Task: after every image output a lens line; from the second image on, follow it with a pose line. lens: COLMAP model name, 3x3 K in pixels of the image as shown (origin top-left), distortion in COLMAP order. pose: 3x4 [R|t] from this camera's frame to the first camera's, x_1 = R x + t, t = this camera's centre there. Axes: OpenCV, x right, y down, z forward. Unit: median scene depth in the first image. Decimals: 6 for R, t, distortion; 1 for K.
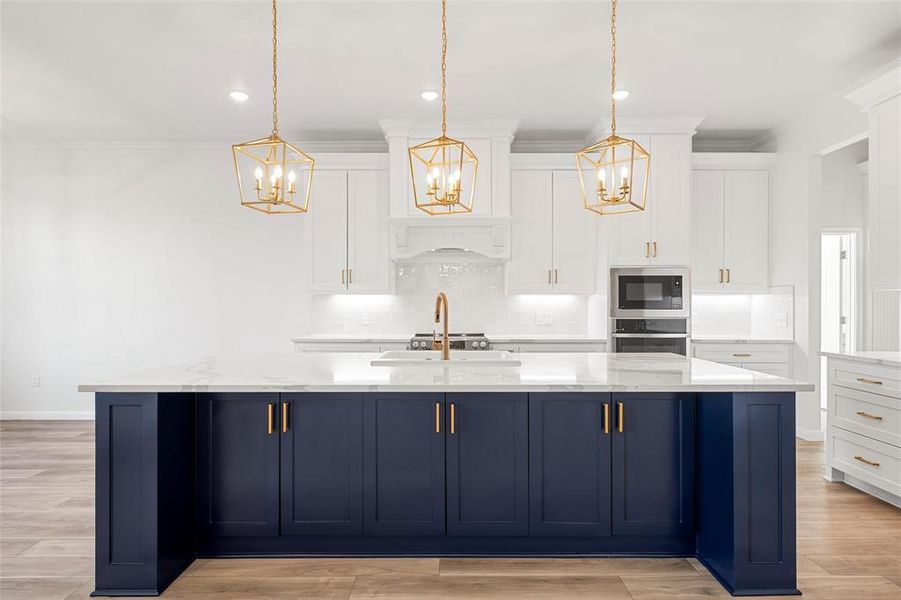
lens RADIAL K [[480.3, 0, 450.5], [0, 480.3, 300.0], [0, 0, 1]] dist [0.003979, 0.000601]
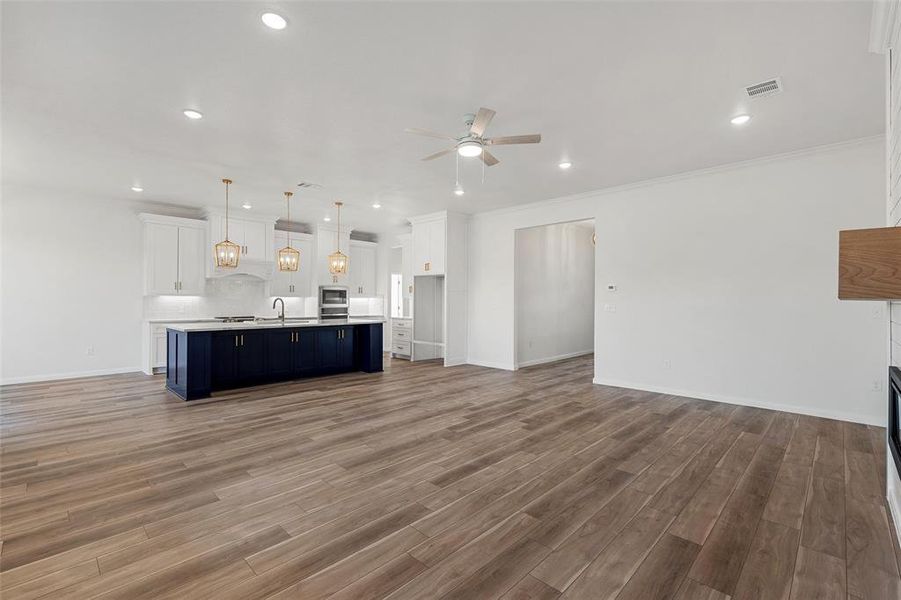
lens RADIAL K [[394.4, 0, 451.3], [0, 394.4, 300.1], [0, 0, 1]] dist [0.003594, 0.000253]
pose [[0.704073, 0.001547, 0.710126, -0.585307], [-0.005604, 0.999979, 0.003377, -0.008472], [-0.710105, -0.006357, 0.704067, -0.826918]]
